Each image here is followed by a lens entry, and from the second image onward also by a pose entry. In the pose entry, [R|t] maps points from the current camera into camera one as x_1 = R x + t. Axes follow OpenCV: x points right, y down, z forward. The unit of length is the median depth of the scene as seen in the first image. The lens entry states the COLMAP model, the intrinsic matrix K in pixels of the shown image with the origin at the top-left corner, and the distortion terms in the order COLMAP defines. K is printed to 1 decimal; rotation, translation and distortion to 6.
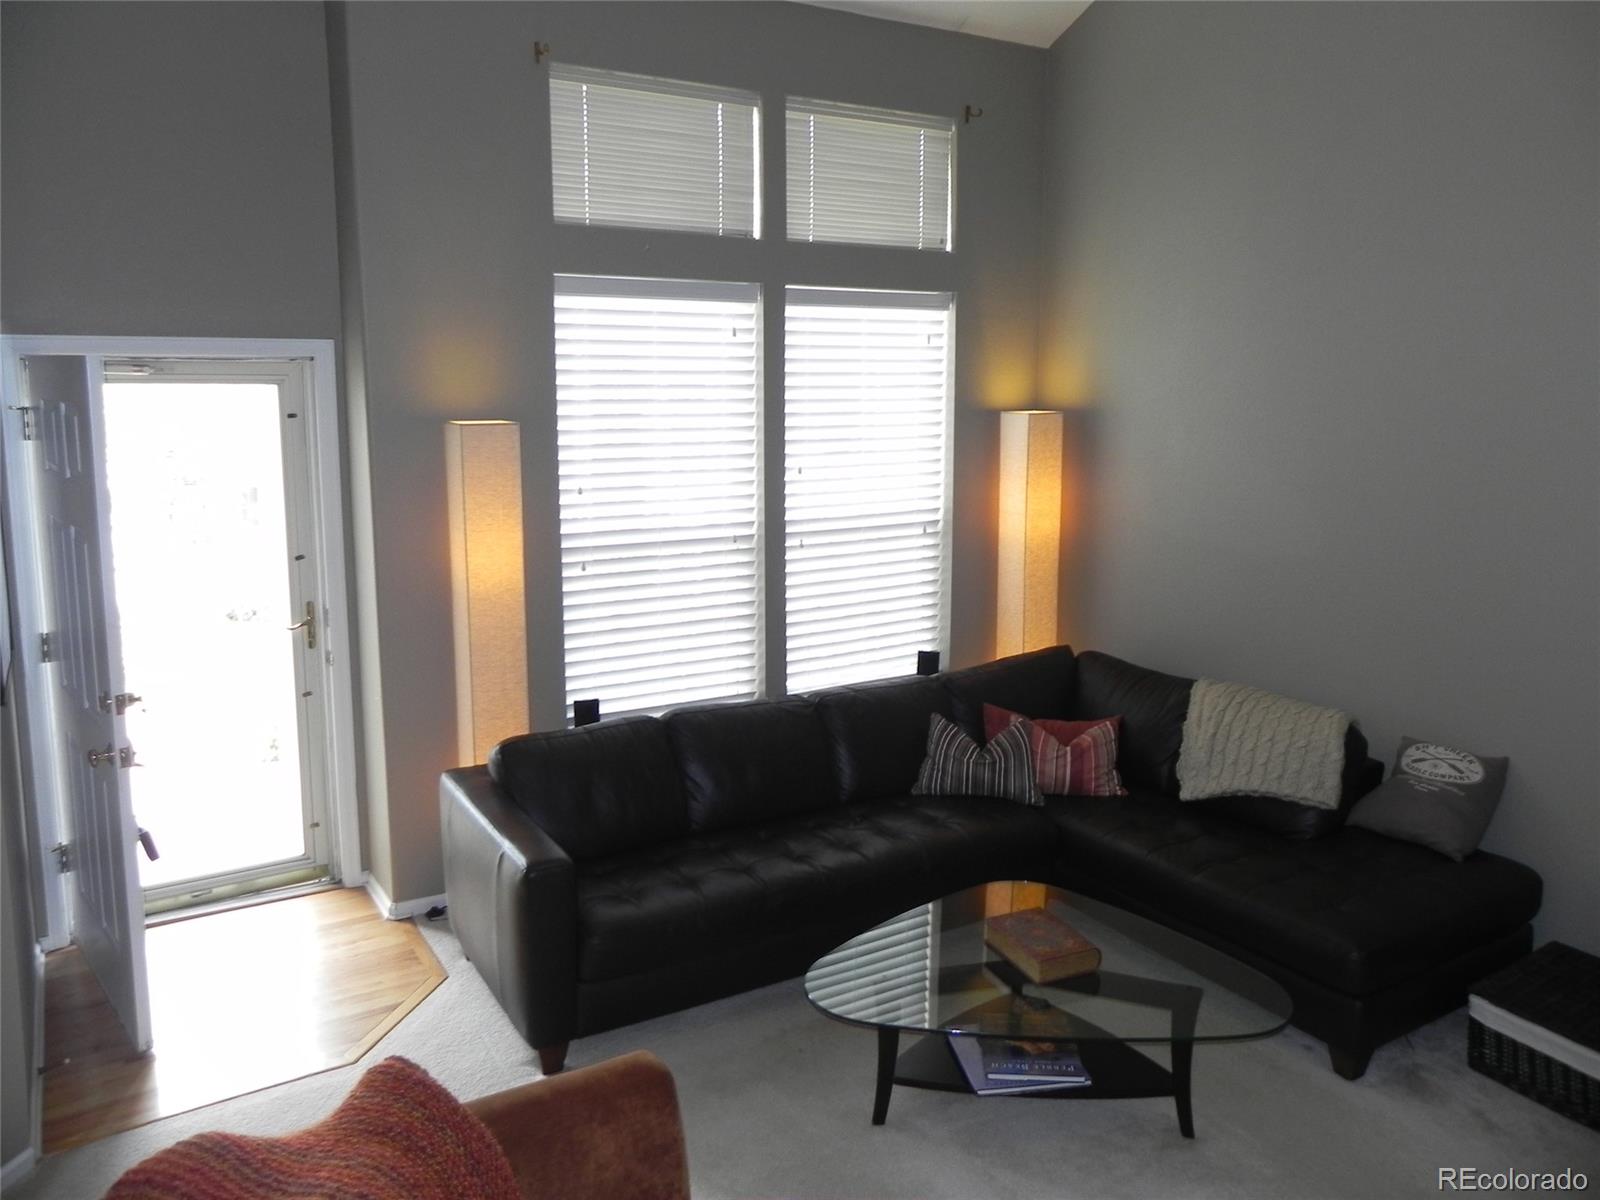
lens RADIAL K [[1206.4, 0, 810.1], [0, 1206.4, 555.5], [0, 0, 1]] dist [0.000842, -0.008835]
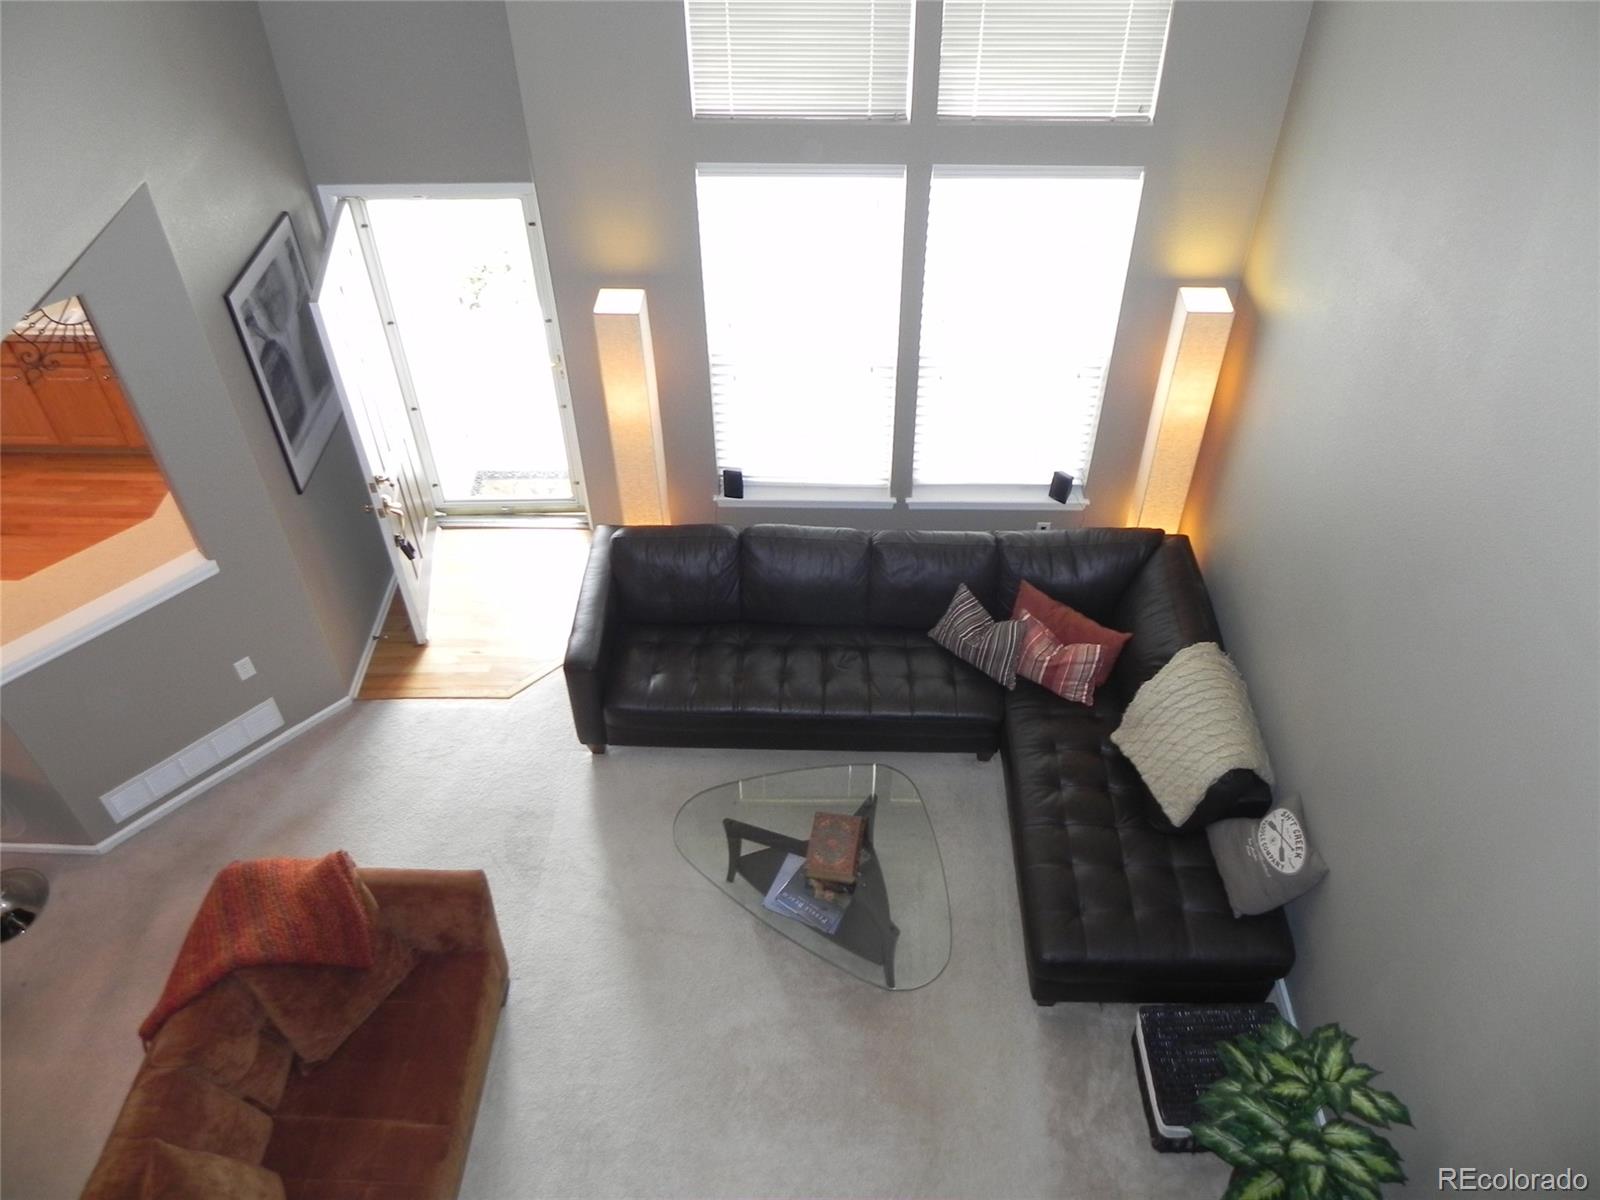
lens RADIAL K [[1206.4, 0, 792.0], [0, 1206.4, 587.2], [0, 0, 1]] dist [0.000842, -0.008835]
pose [[0.838436, 0.367525, -0.402431, 0.455763], [-0.063773, 0.799493, 0.597280, -0.585136], [0.541256, -0.475117, 0.693762, 0.084454]]
